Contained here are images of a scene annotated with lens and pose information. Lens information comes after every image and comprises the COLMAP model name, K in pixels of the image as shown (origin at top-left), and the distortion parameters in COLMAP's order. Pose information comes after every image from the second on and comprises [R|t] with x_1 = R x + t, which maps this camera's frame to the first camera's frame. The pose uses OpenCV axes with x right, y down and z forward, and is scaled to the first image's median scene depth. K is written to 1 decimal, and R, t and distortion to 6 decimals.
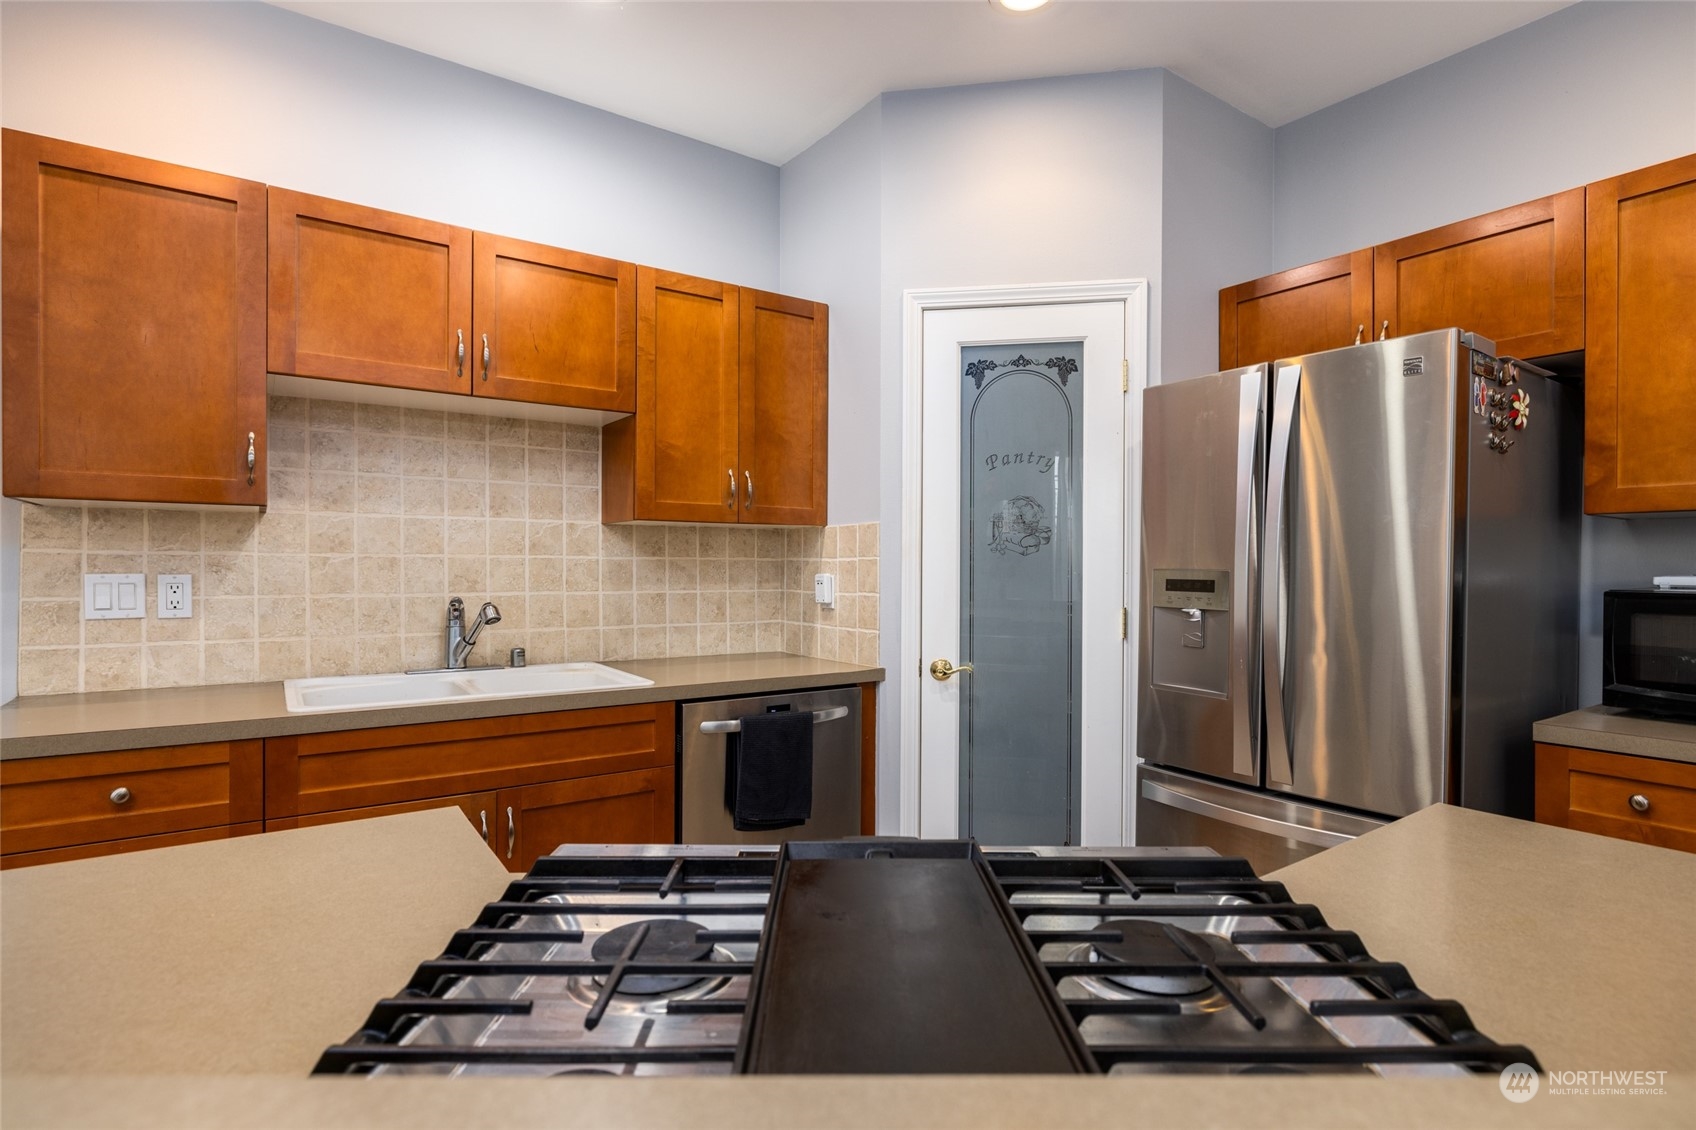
lens RADIAL K [[847.0, 0, 848.0], [0, 847.0, 565.0], [0, 0, 1]] dist [-0.009437, 0.000721]
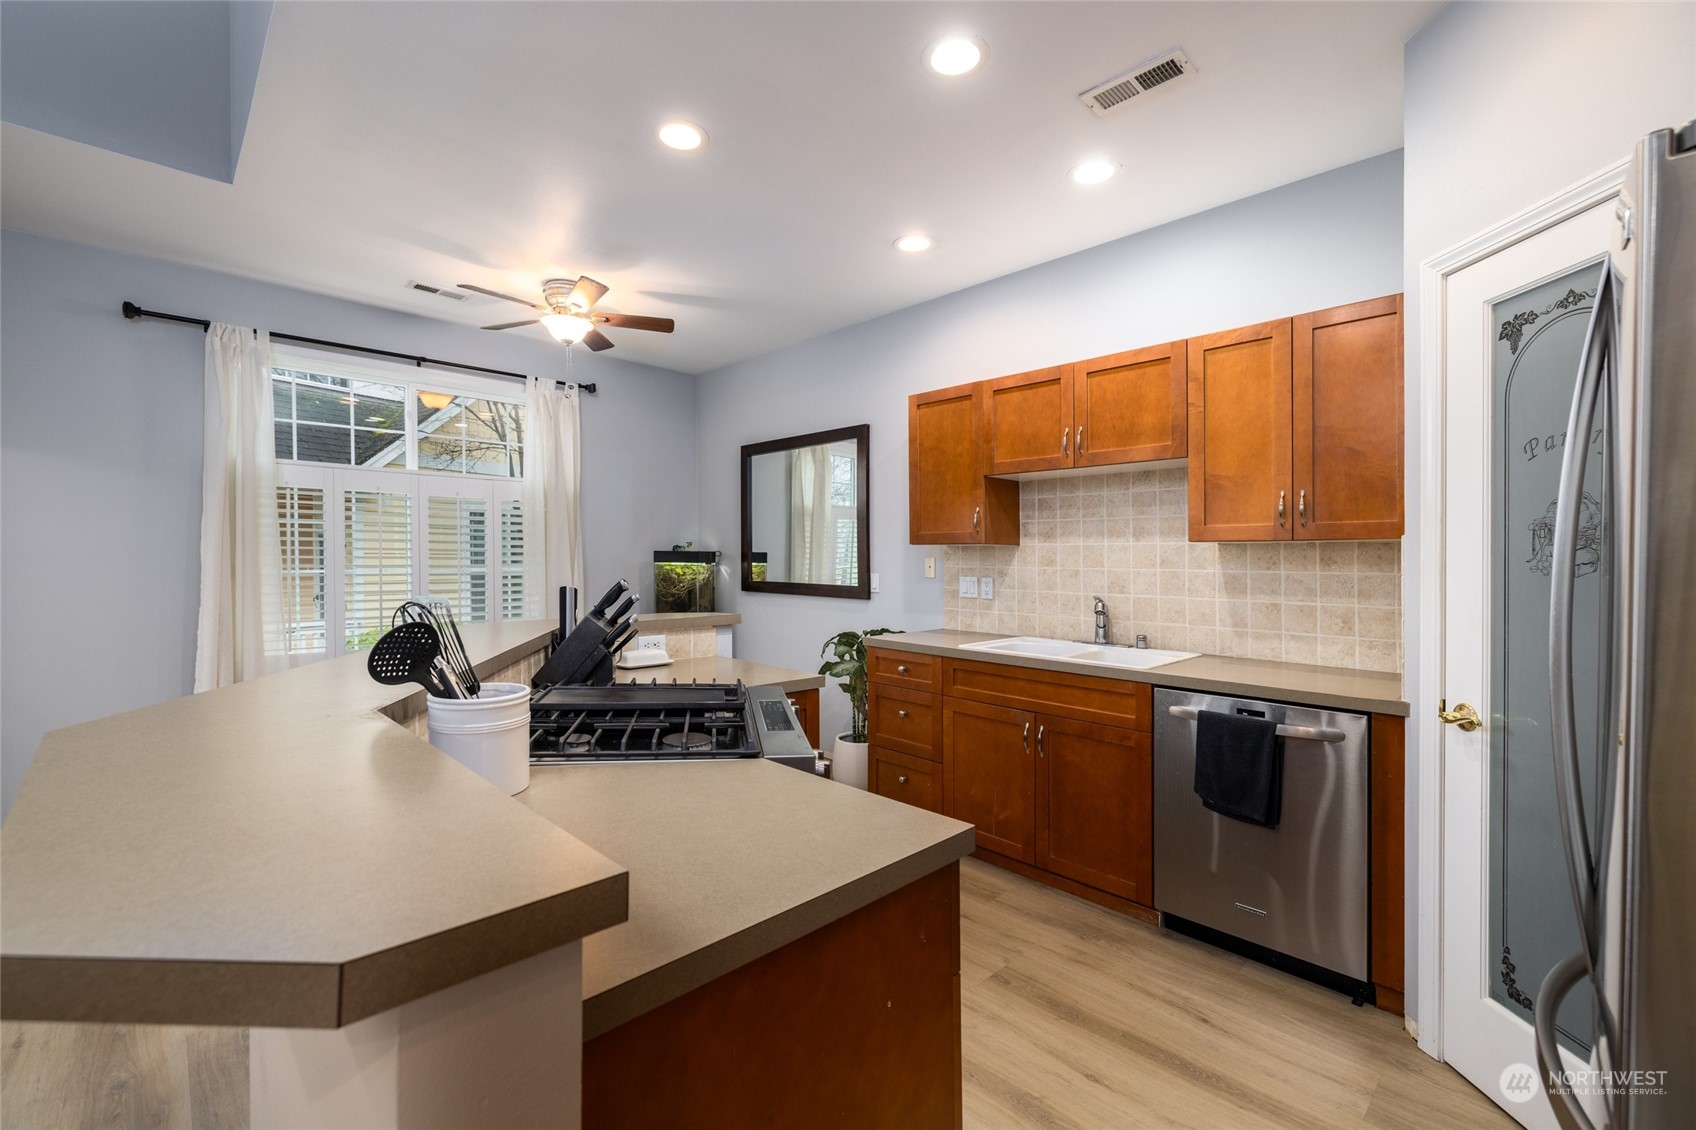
lens RADIAL K [[717.6, 0, 829.0], [0, 717.6, 555.0], [0, 0, 1]] dist [0.000758, 0.000123]
pose [[0.144142, -0.009300, -0.989513, 0.720564], [-0.006456, 0.999926, -0.010338, -0.019030], [0.989536, 0.007878, 0.144071, 0.316241]]
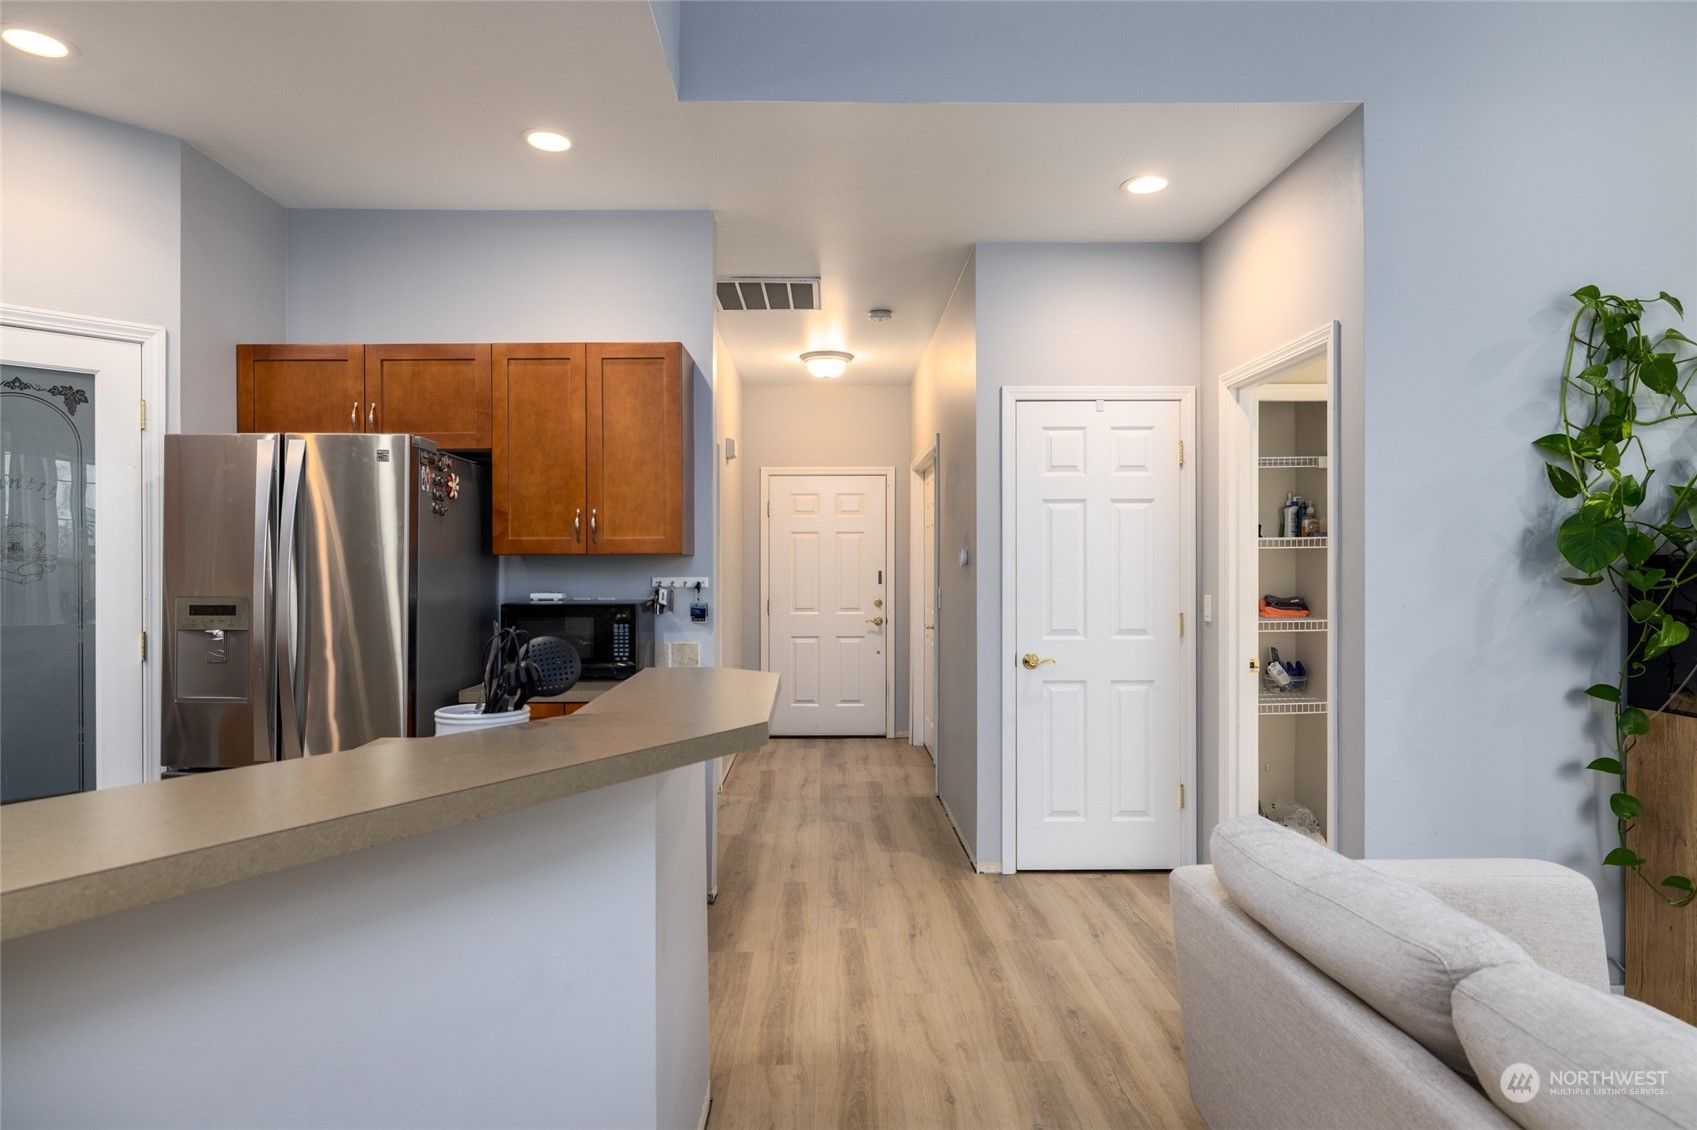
lens RADIAL K [[972.0, 0, 836.0], [0, 972.0, 565.8], [0, 0, 1]] dist [0.000600, -0.000152]
pose [[0.564394, -0.005774, 0.825485, -0.191116], [0.005334, 0.999980, 0.003347, -0.032172], [-0.825488, 0.002514, 0.564414, -0.411621]]
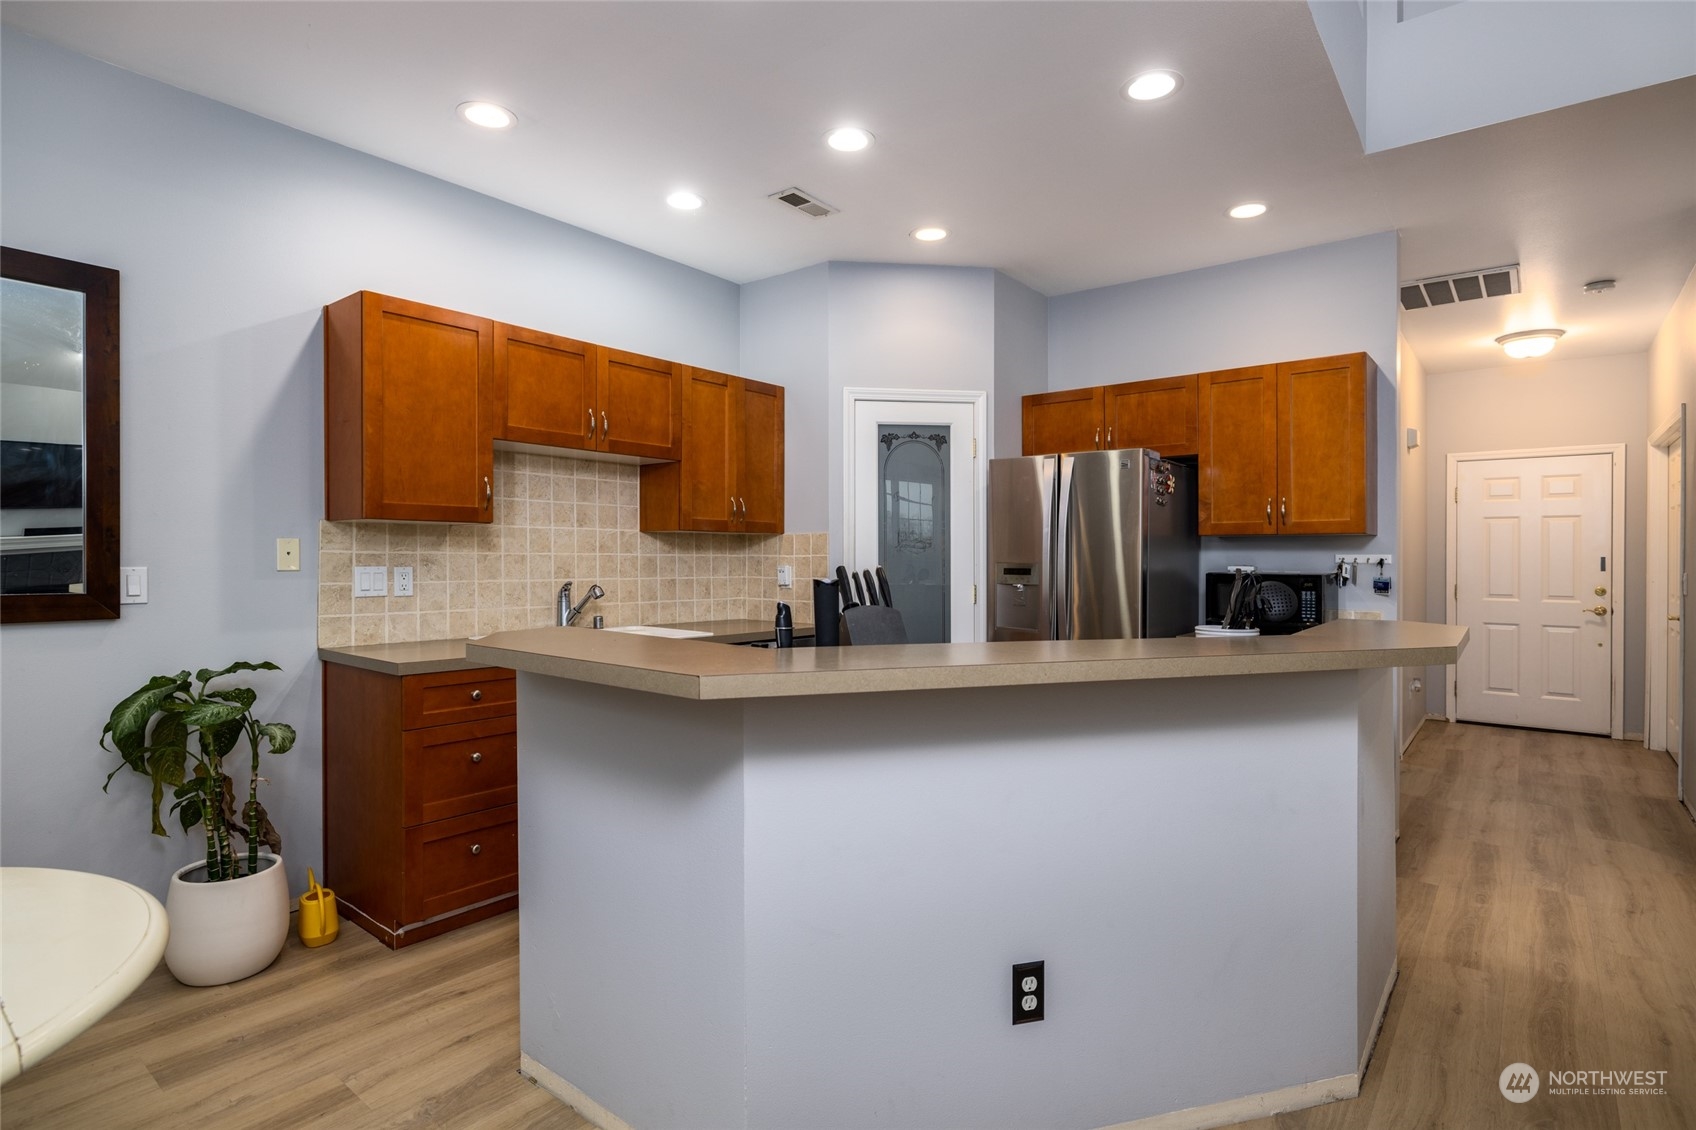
lens RADIAL K [[859.1, 0, 842.7], [0, 859.1, 550.6], [0, 0, 1]] dist [-0.004725, -0.000046]
pose [[0.960711, 0.002492, 0.277540, -0.399826], [-0.000926, 0.999983, -0.005773, -0.008179], [-0.277550, 0.005289, 0.960697, -0.573824]]
